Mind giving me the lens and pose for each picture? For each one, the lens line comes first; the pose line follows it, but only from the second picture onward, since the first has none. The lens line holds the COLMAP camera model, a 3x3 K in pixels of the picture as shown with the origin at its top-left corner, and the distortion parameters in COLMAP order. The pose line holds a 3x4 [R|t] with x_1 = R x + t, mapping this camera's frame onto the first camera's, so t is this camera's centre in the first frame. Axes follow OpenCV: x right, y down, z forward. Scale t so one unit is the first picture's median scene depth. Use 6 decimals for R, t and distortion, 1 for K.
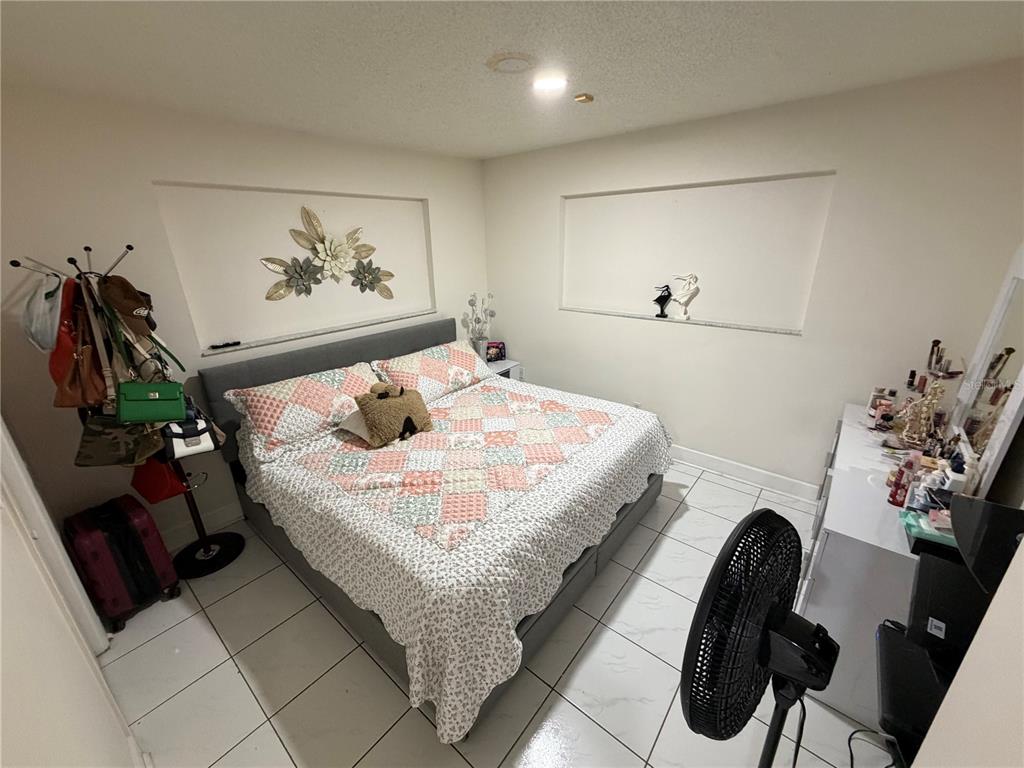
lens RADIAL K [[406.8, 0, 514.0], [0, 406.8, 381.8], [0, 0, 1]] dist [0.000299, -0.000750]
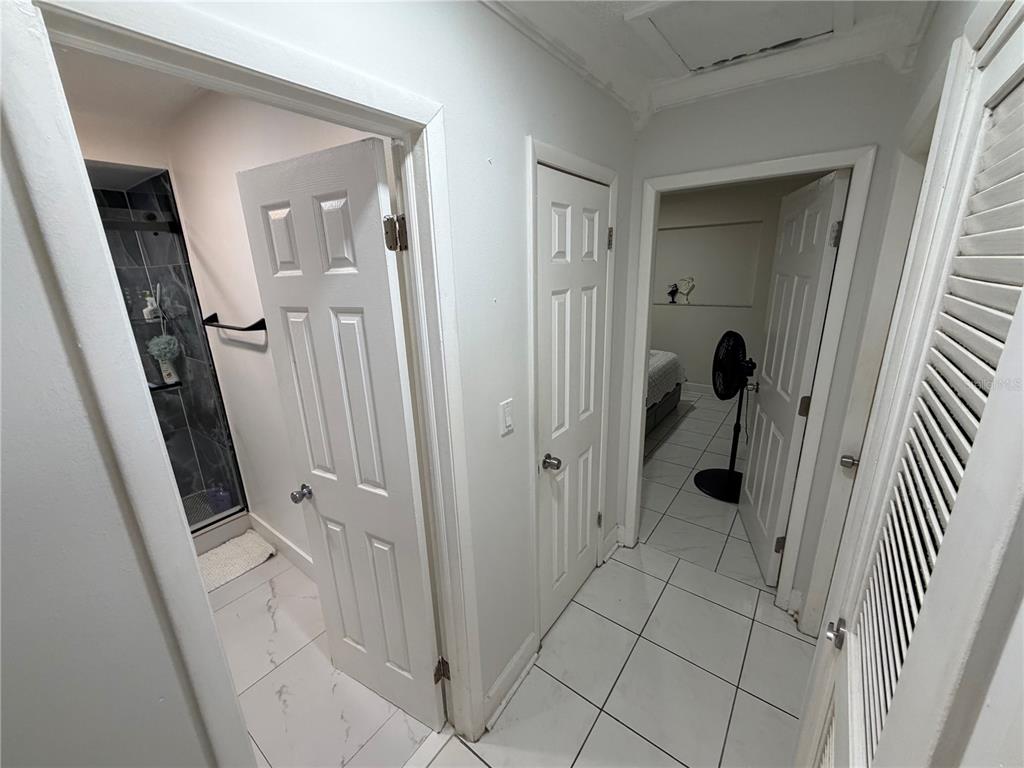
lens RADIAL K [[406.8, 0, 512.2], [0, 406.8, 384.1], [0, 0, 1]] dist [0.000299, -0.000750]
pose [[0.998850, -0.024195, 0.041381, -0.383819], [0.026605, 0.997921, -0.058704, 0.261131], [-0.039875, 0.059737, 0.997417, -0.638737]]
